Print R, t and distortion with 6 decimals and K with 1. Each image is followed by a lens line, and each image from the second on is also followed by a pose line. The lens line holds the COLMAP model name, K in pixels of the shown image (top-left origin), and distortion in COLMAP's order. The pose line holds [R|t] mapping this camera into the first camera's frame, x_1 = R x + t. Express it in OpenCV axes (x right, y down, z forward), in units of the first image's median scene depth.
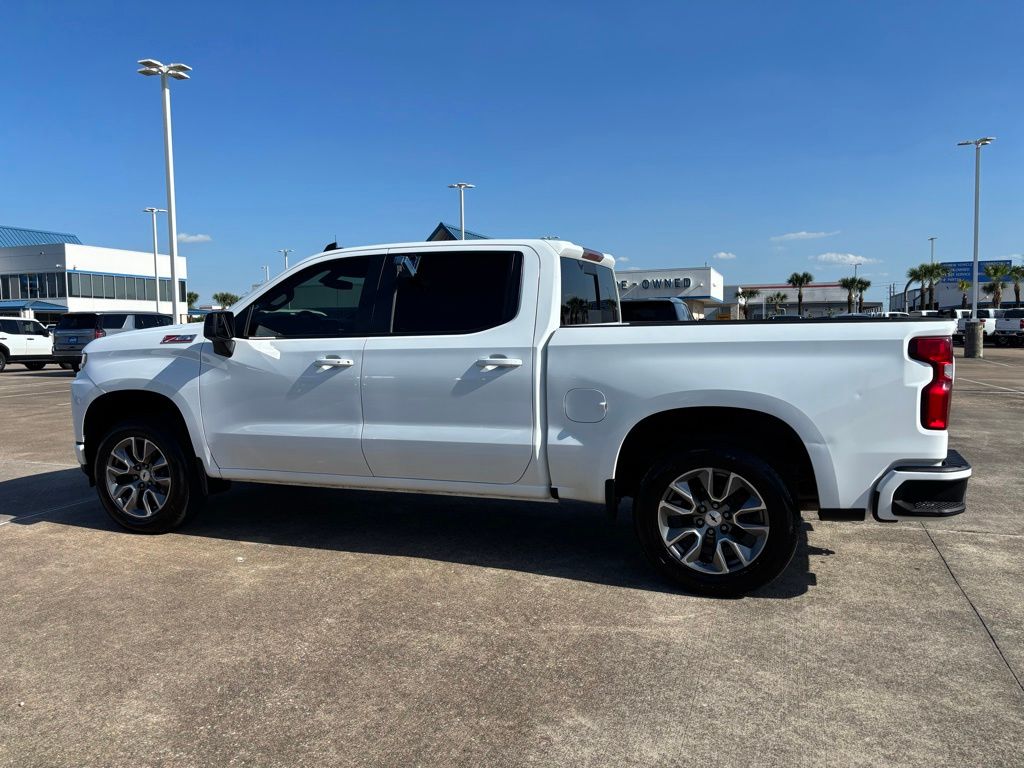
lens RADIAL K [[767.5, 0, 509.7], [0, 767.5, 379.9], [0, 0, 1]] dist [0.090924, -0.145594]
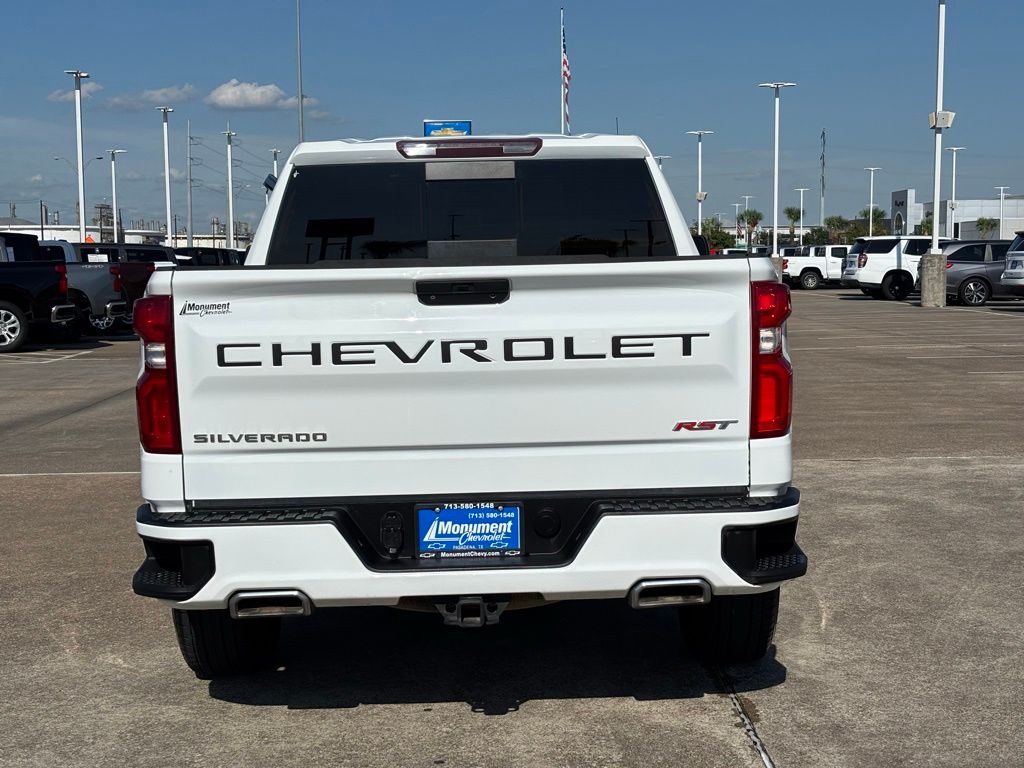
lens RADIAL K [[1536.7, 0, 513.0], [0, 1536.7, 425.8], [0, 0, 1]] dist [0.301829, -1.118834]
pose [[0.348550, 0.107040, -0.931158, 1.523047], [-0.056290, 0.994055, 0.093200, -0.072199], [0.935599, 0.019930, 0.352503, 0.723002]]
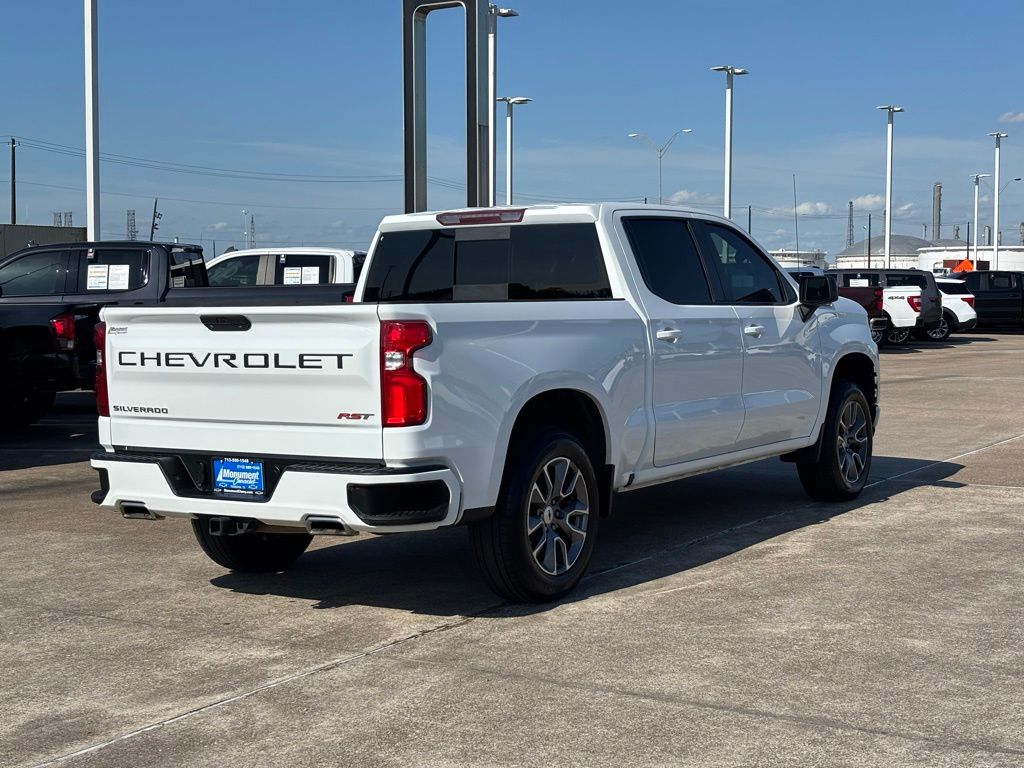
lens RADIAL K [[1542.5, 0, 509.4], [0, 1542.5, 396.3], [0, 0, 1]] dist [0.243814, -1.018429]
pose [[-0.231104, 0.080810, -0.969567, 2.056199], [-0.057529, 0.993666, 0.096531, -0.159720], [0.971227, 0.078087, -0.224991, 1.693761]]
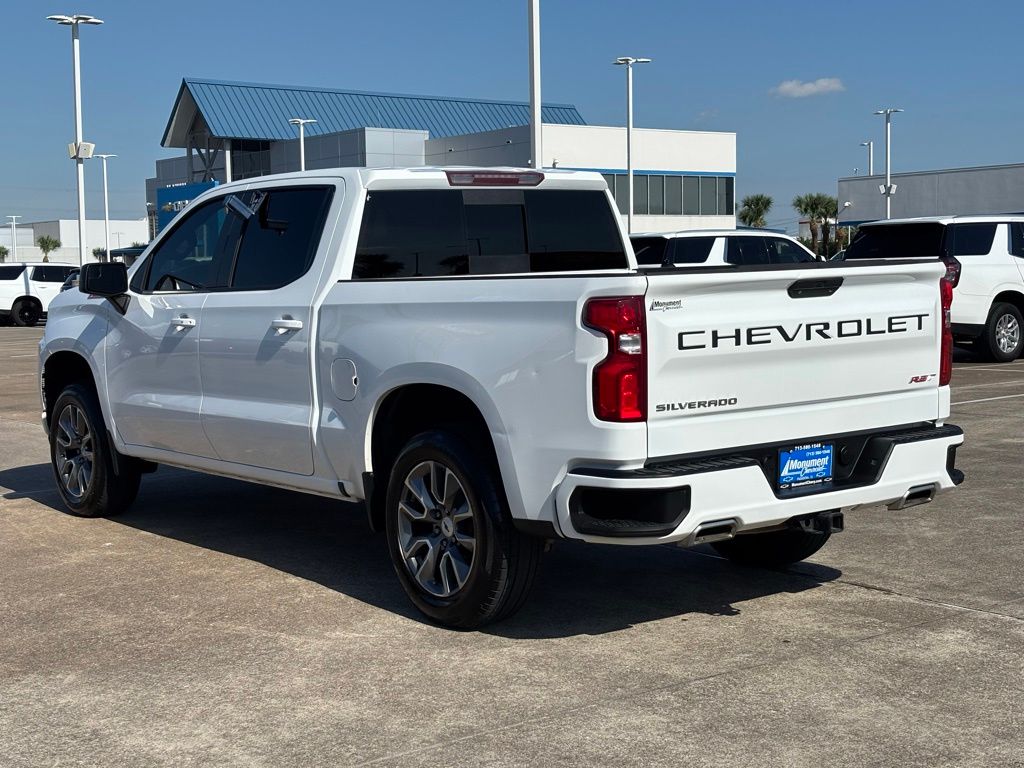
lens RADIAL K [[1536.7, 0, 513.0], [0, 1536.7, 425.8], [0, 0, 1]] dist [0.301829, -1.118834]
pose [[0.837215, 0.047538, -0.544804, 1.098306], [-0.025339, 0.998517, 0.048189, -0.000906], [0.546287, -0.026539, 0.837178, -0.255934]]
